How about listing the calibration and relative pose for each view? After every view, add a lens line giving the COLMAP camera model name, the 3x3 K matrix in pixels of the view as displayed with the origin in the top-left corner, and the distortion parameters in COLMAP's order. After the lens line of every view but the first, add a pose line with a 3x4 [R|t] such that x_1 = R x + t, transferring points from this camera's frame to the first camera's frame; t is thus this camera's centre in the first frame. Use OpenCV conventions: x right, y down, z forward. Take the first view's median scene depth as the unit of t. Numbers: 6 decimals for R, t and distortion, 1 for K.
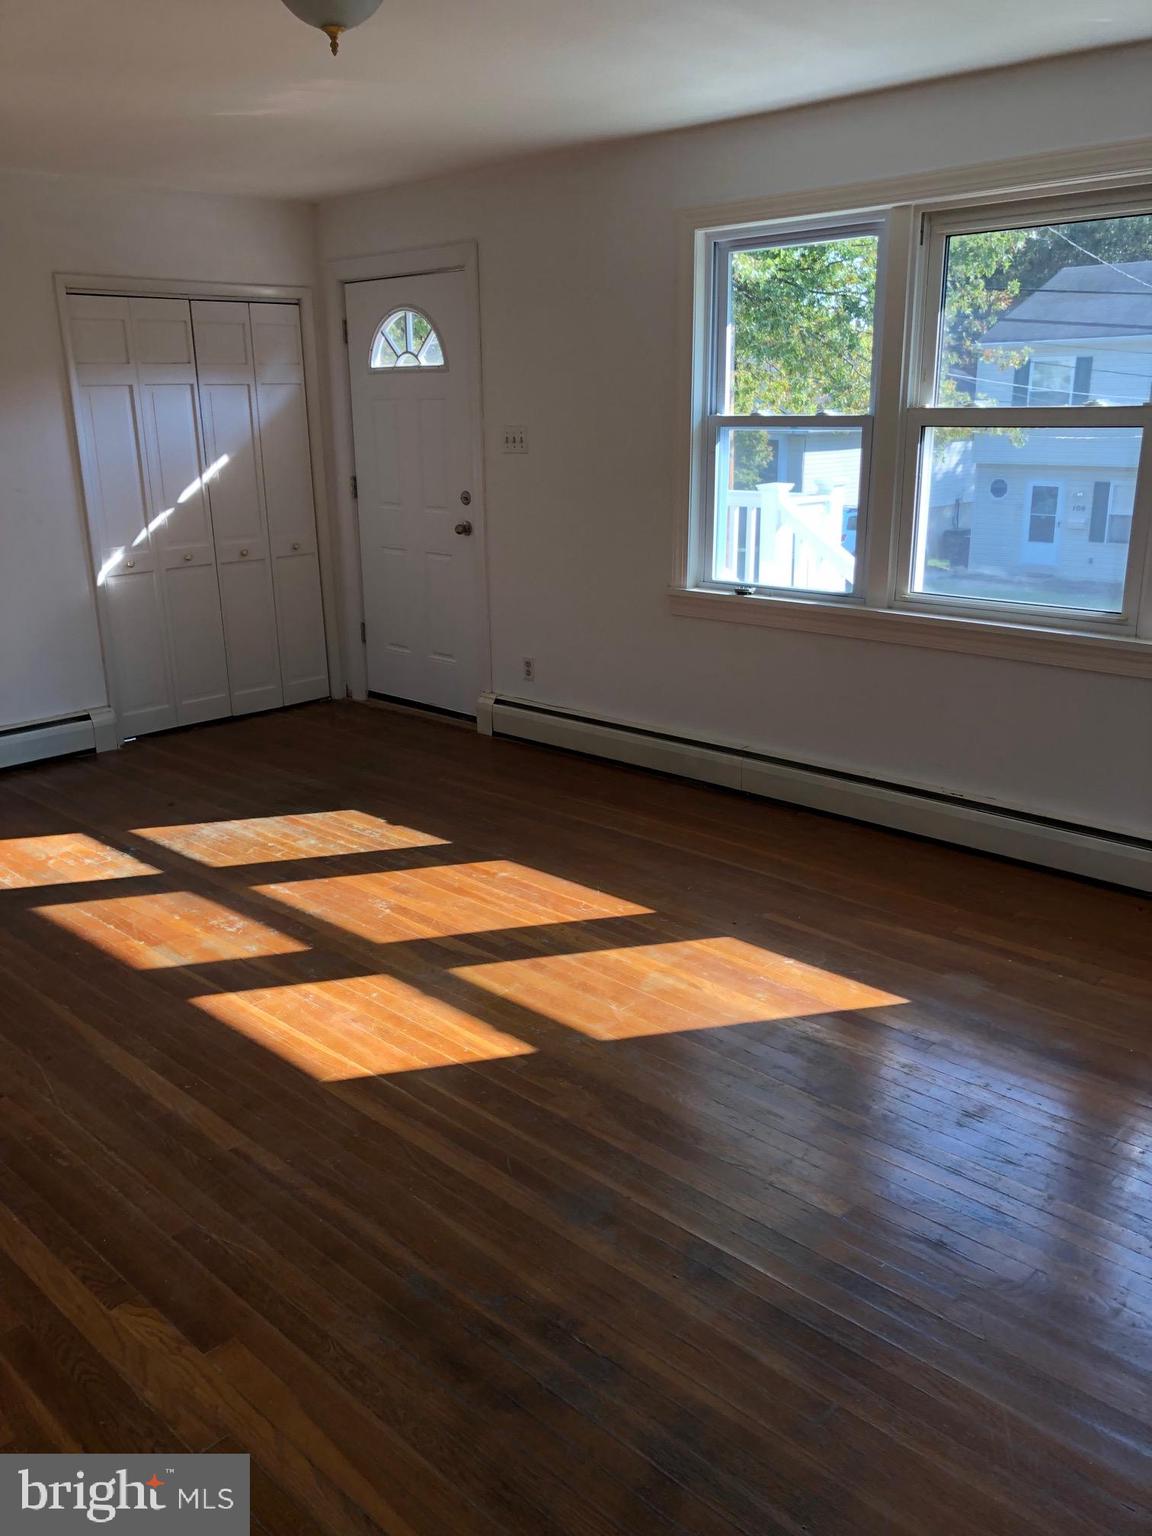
lens RADIAL K [[1252.7, 0, 576.0], [0, 1252.7, 768.0], [0, 0, 1]] dist [0.113252, -0.192436]
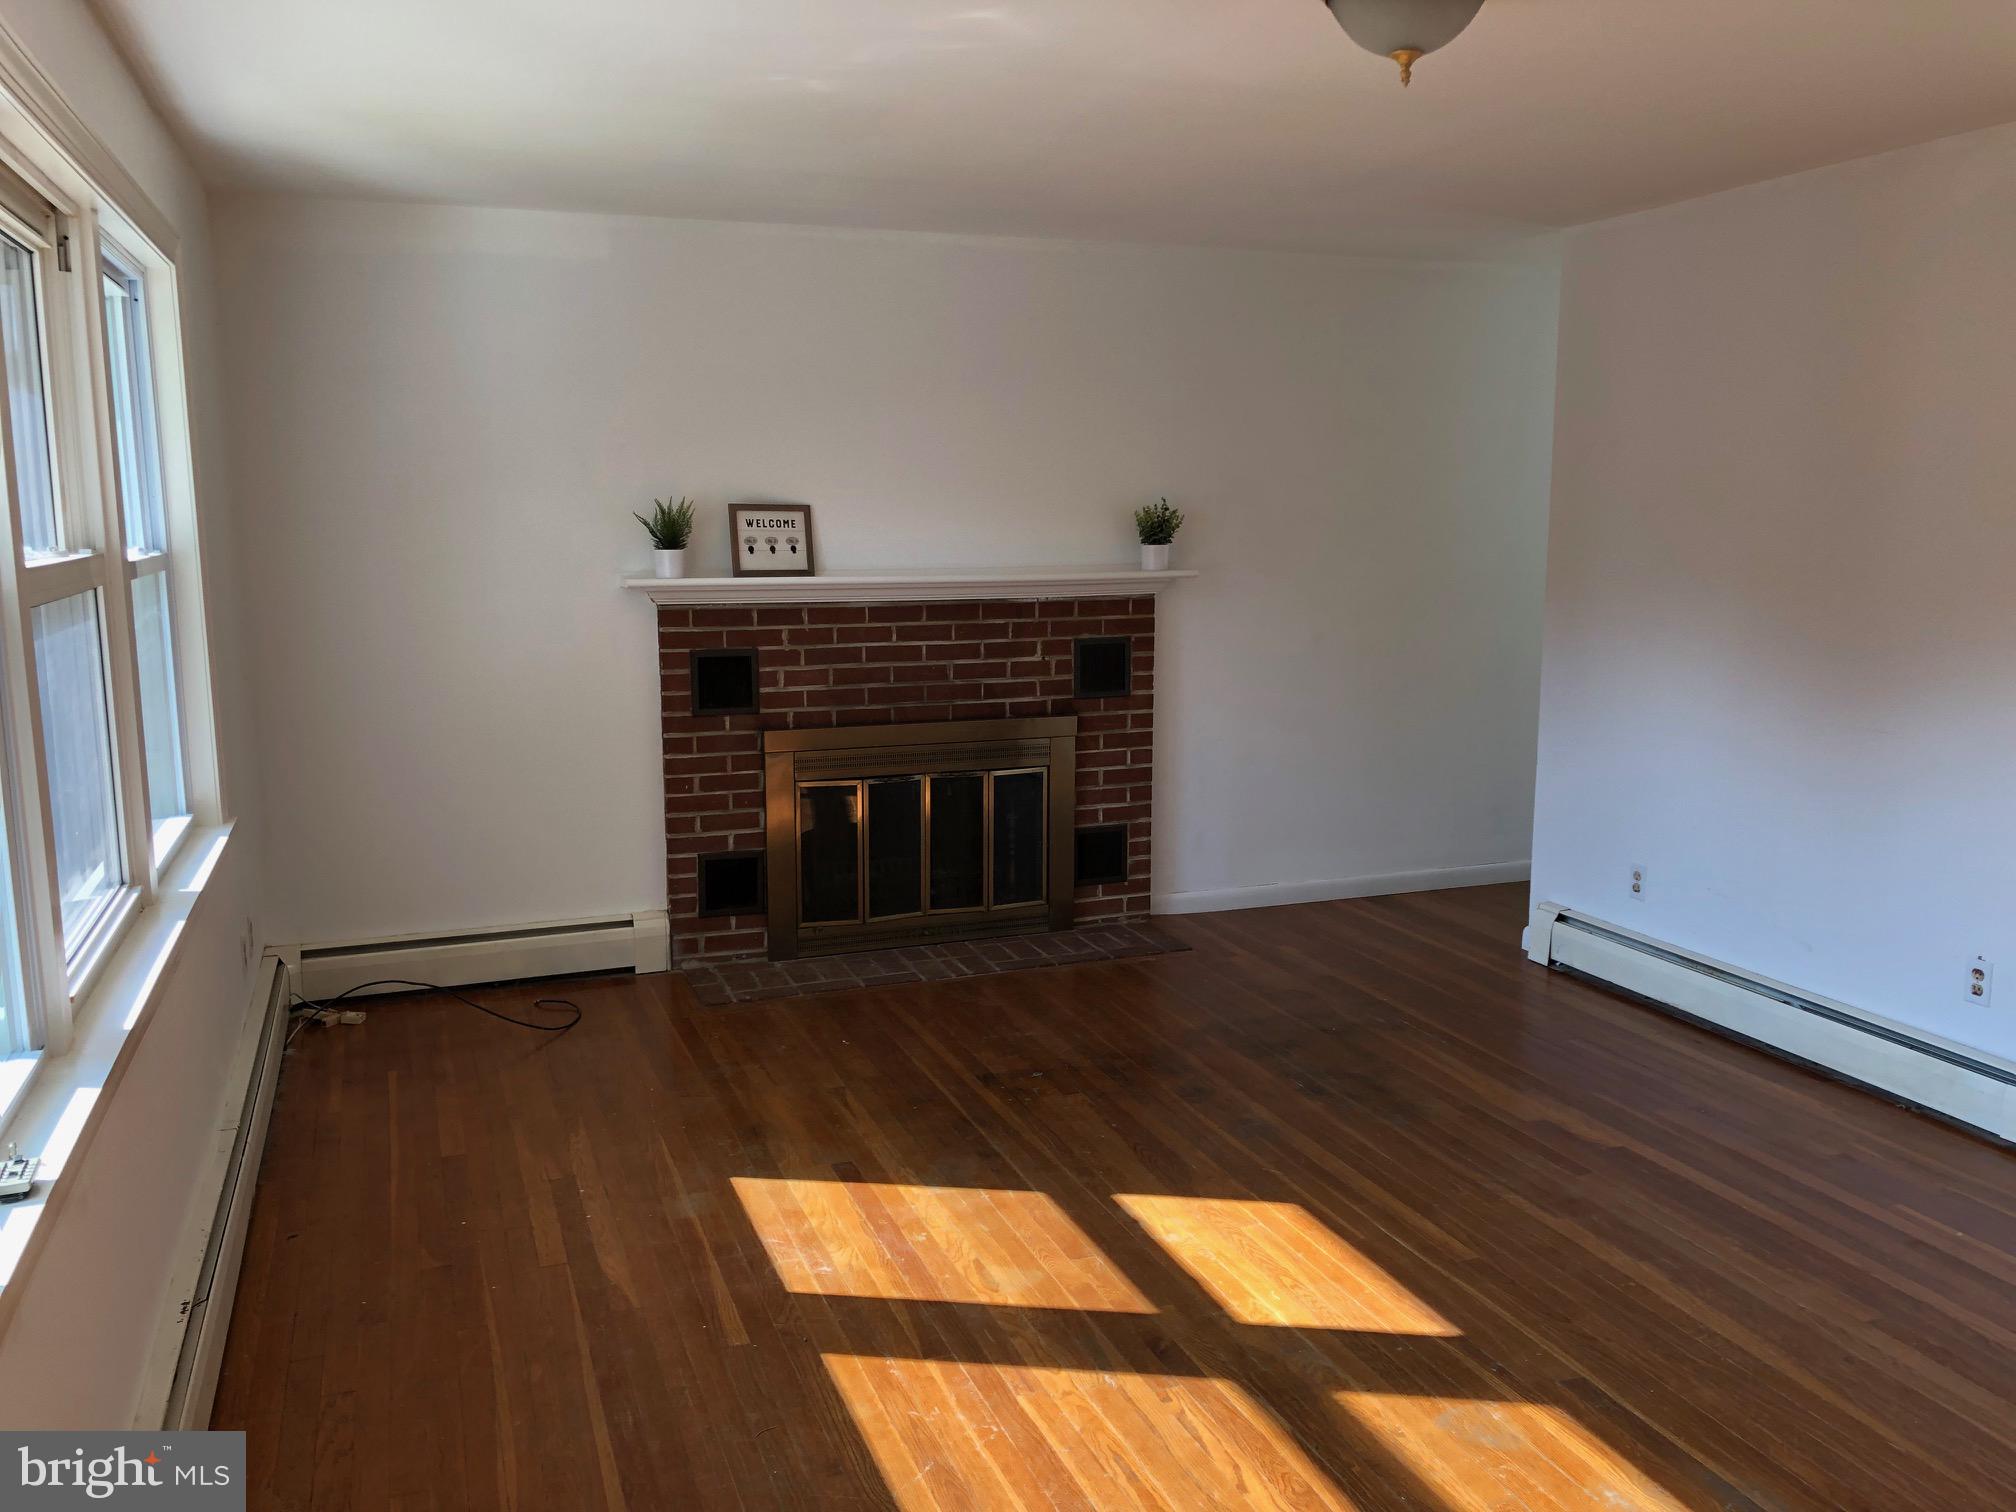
lens RADIAL K [[1644.1, 0, 1009.4], [0, 1644.1, 740.5], [0, 0, 1]] dist [0.113252, -0.192436]
pose [[-0.900517, -0.037523, 0.433198, -0.430766], [0.145858, 0.912478, 0.382243, -0.616881], [-0.409626, 0.407402, -0.816229, 2.080457]]
